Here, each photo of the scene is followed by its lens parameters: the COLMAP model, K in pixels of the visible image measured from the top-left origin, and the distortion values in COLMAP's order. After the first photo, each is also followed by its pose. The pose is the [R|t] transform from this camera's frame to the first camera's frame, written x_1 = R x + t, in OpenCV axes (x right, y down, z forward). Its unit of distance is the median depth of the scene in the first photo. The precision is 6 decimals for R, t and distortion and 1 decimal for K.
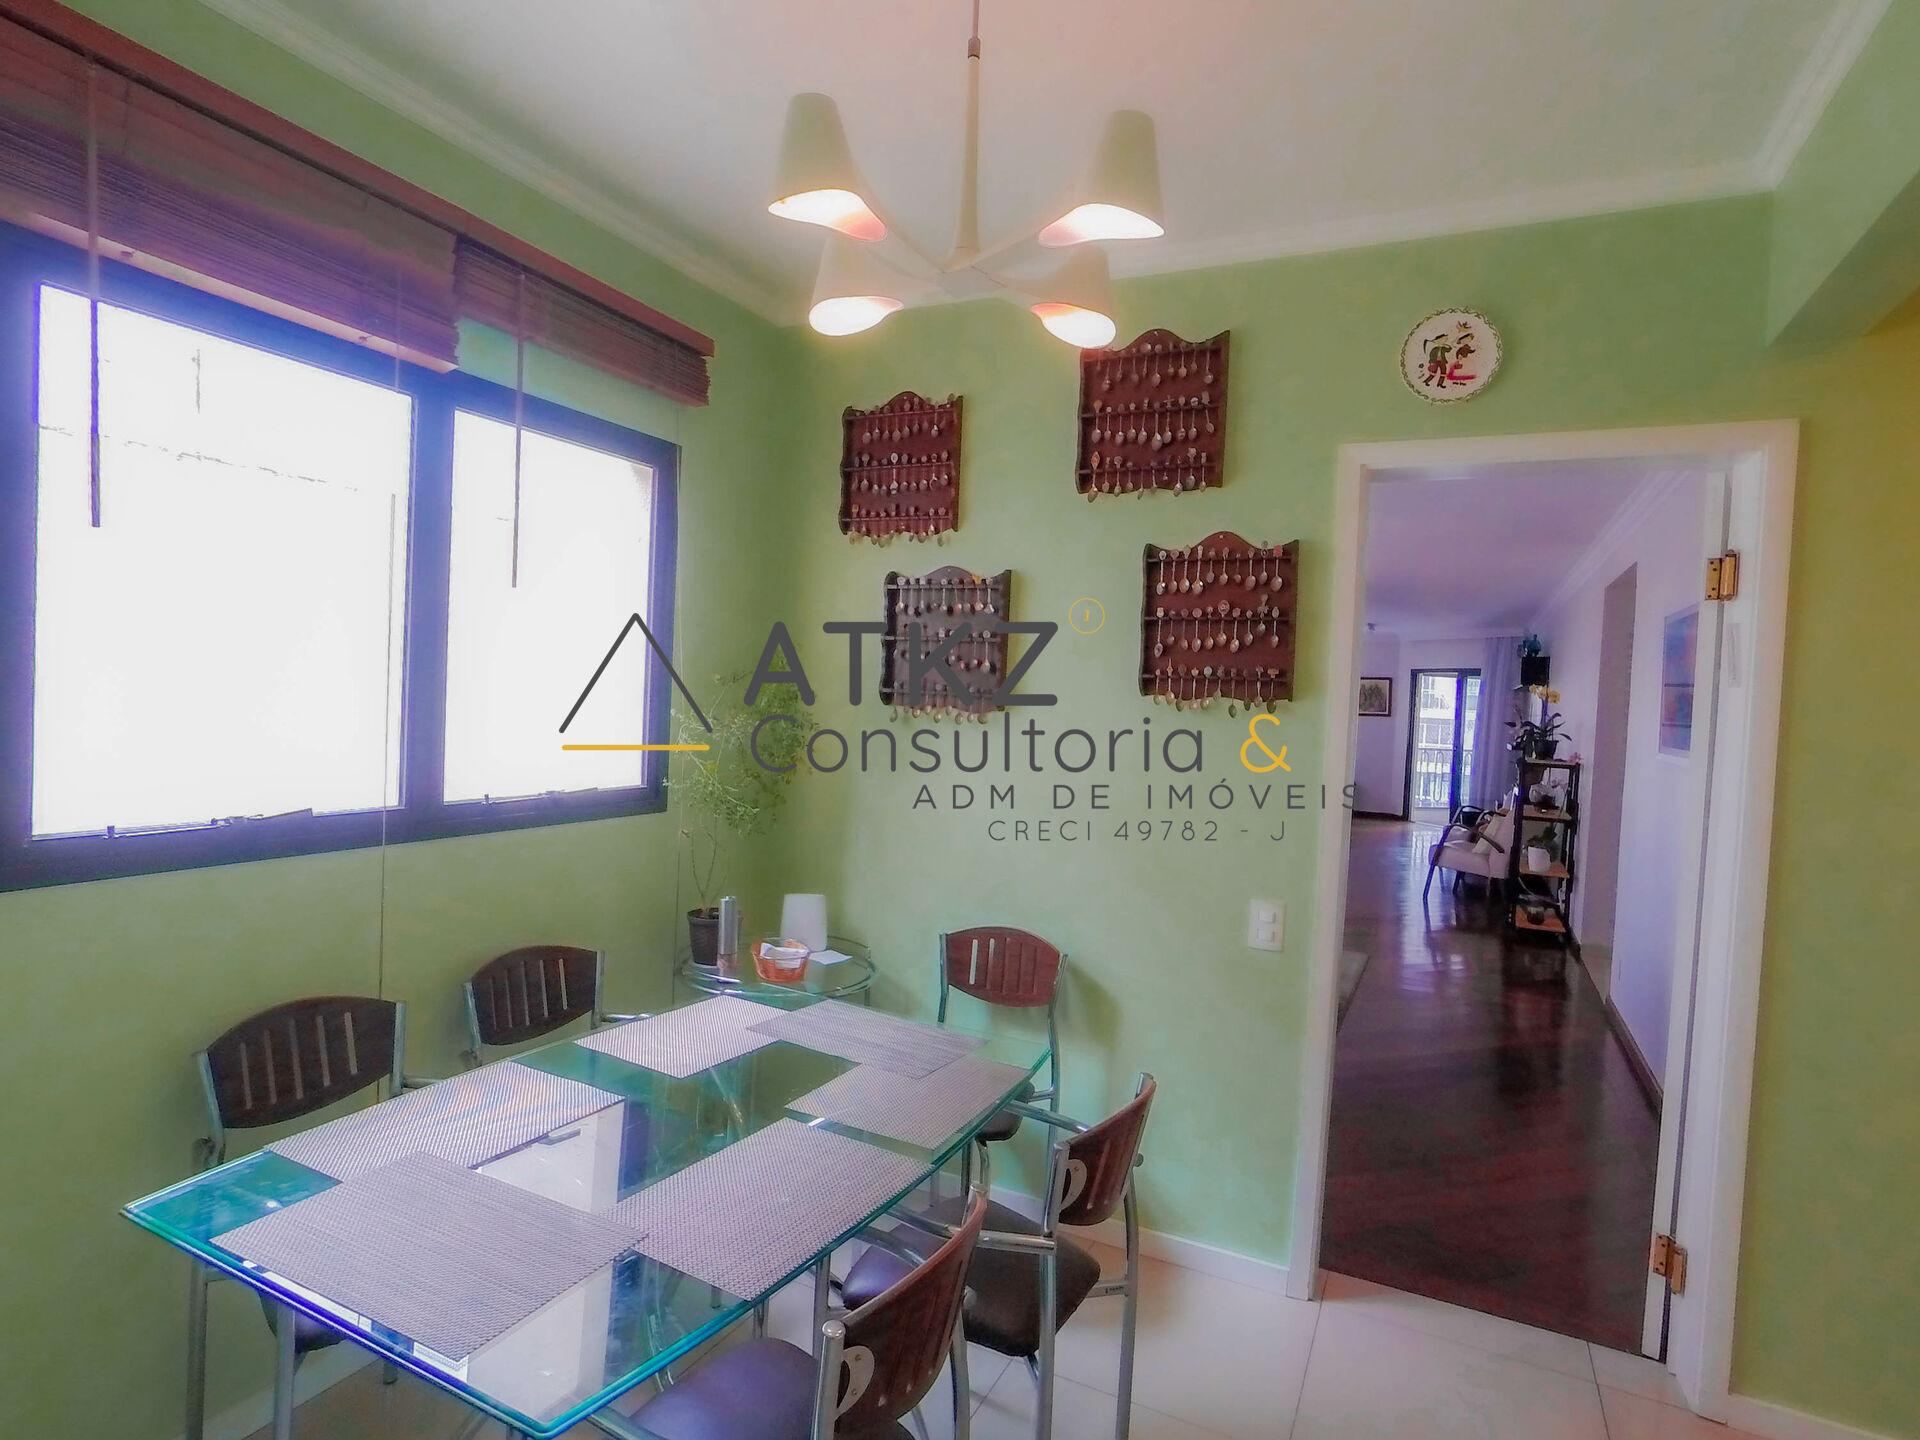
lens RADIAL K [[1019.0, 0, 960.9], [0, 1019.0, 725.1], [0, 0, 1]] dist [-0.026738, 0.010566]
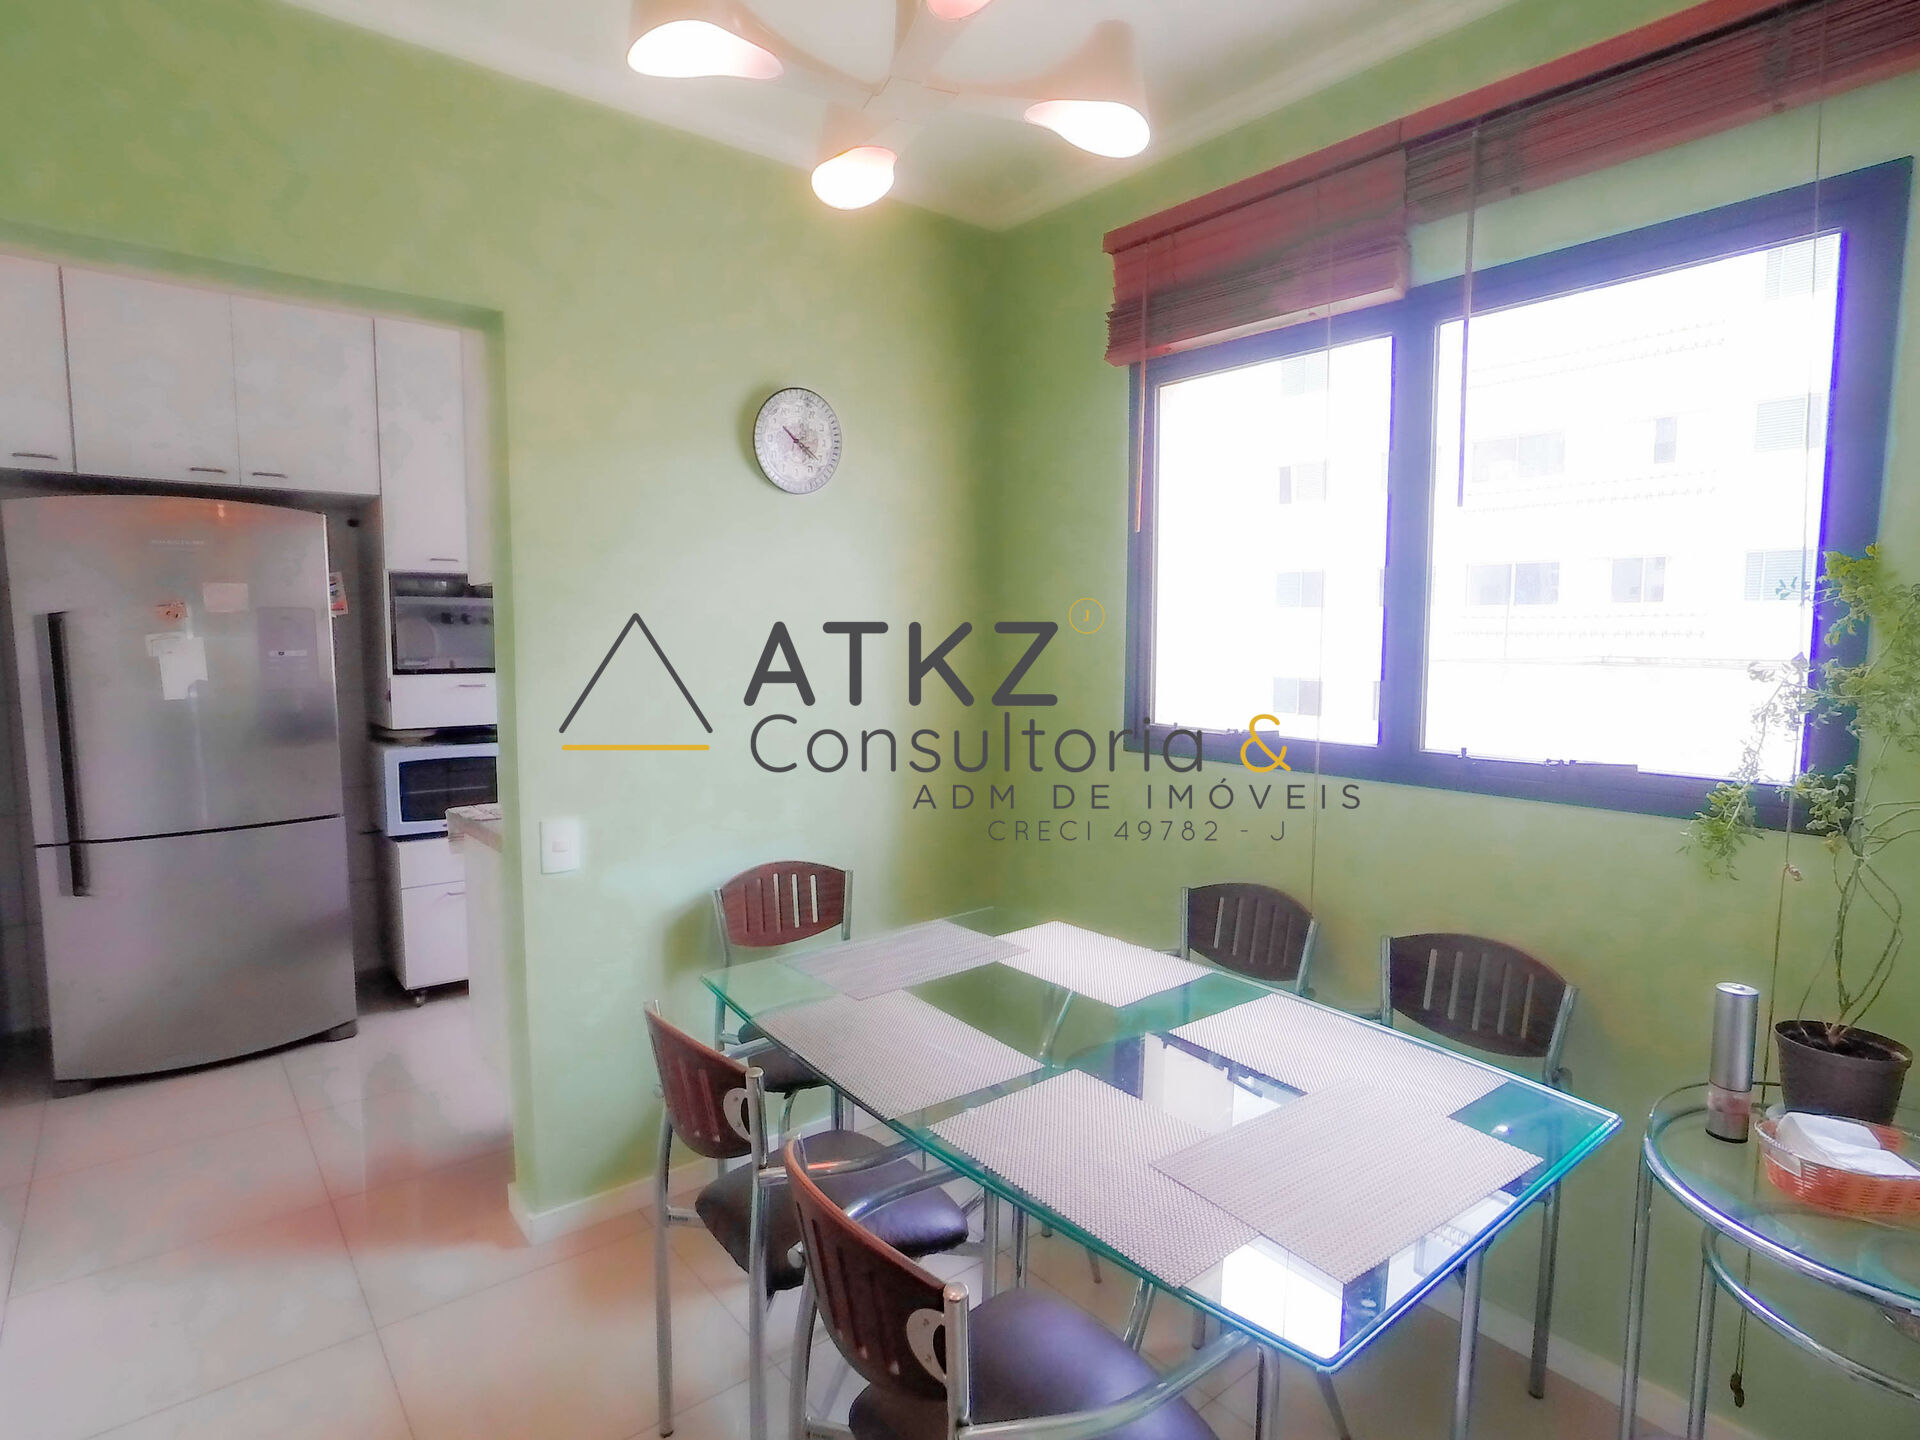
lens RADIAL K [[1019.0, 0, 951.9], [0, 1019.0, 711.6], [0, 0, 1]] dist [-0.026738, 0.010566]
pose [[-0.418445, 0.046384, -0.907057, 0.535093], [-0.035271, 0.997112, 0.067261, -0.007984], [0.907557, 0.060138, -0.415601, 1.004961]]
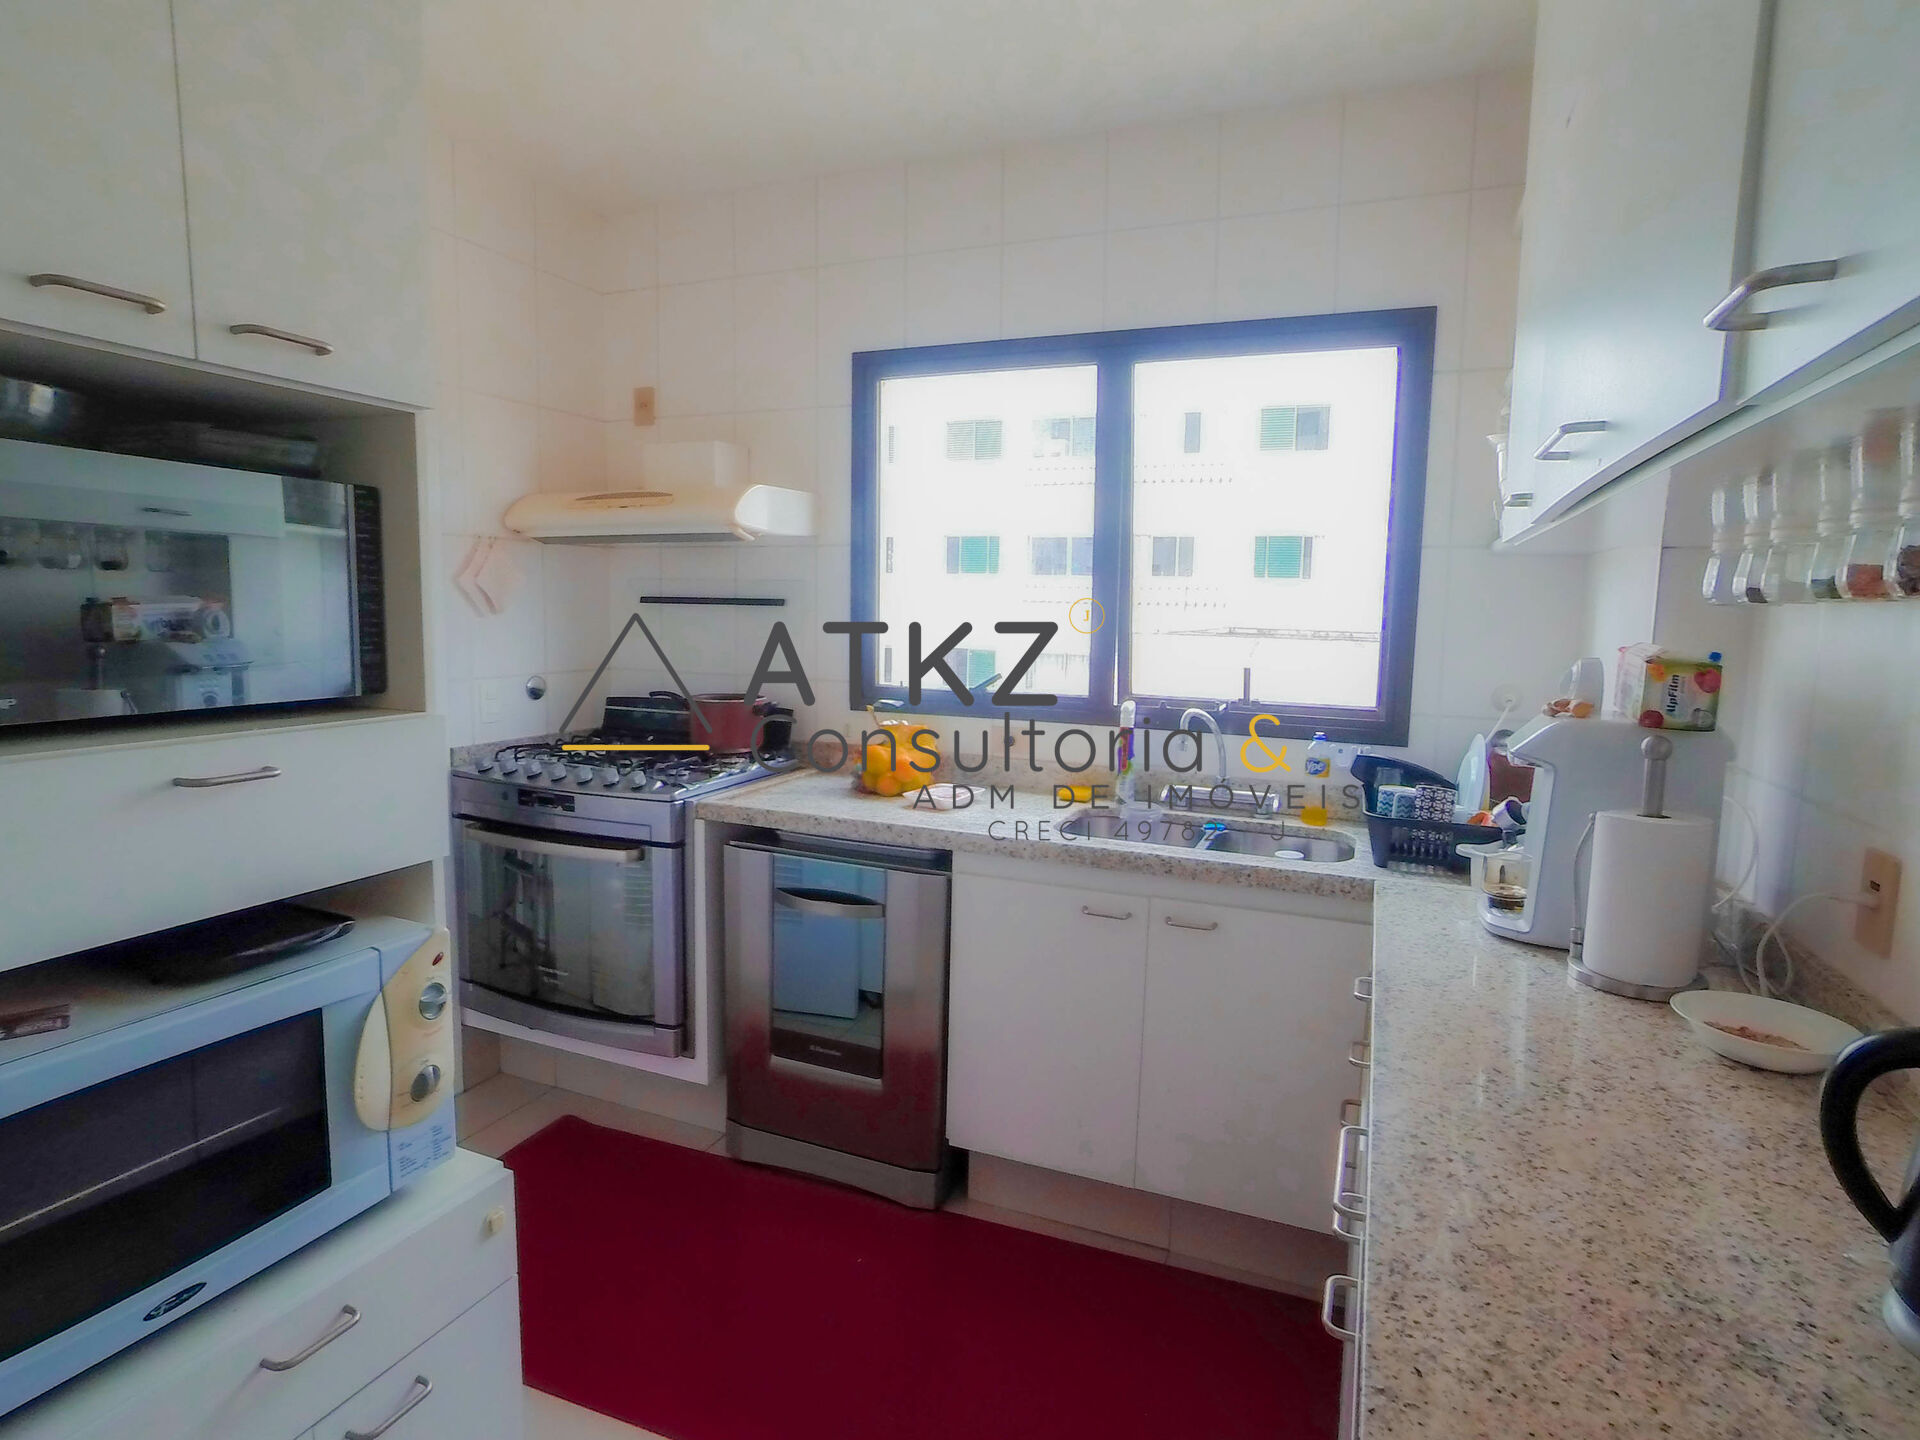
lens RADIAL K [[1019.0, 0, 952.5], [0, 1019.0, 723.0], [0, 0, 1]] dist [-0.026738, 0.010566]
pose [[0.065078, 0.097556, -0.993100, 0.424854], [-0.048958, 0.994323, 0.094468, -0.005919], [0.996679, 0.042472, 0.069484, 0.831719]]
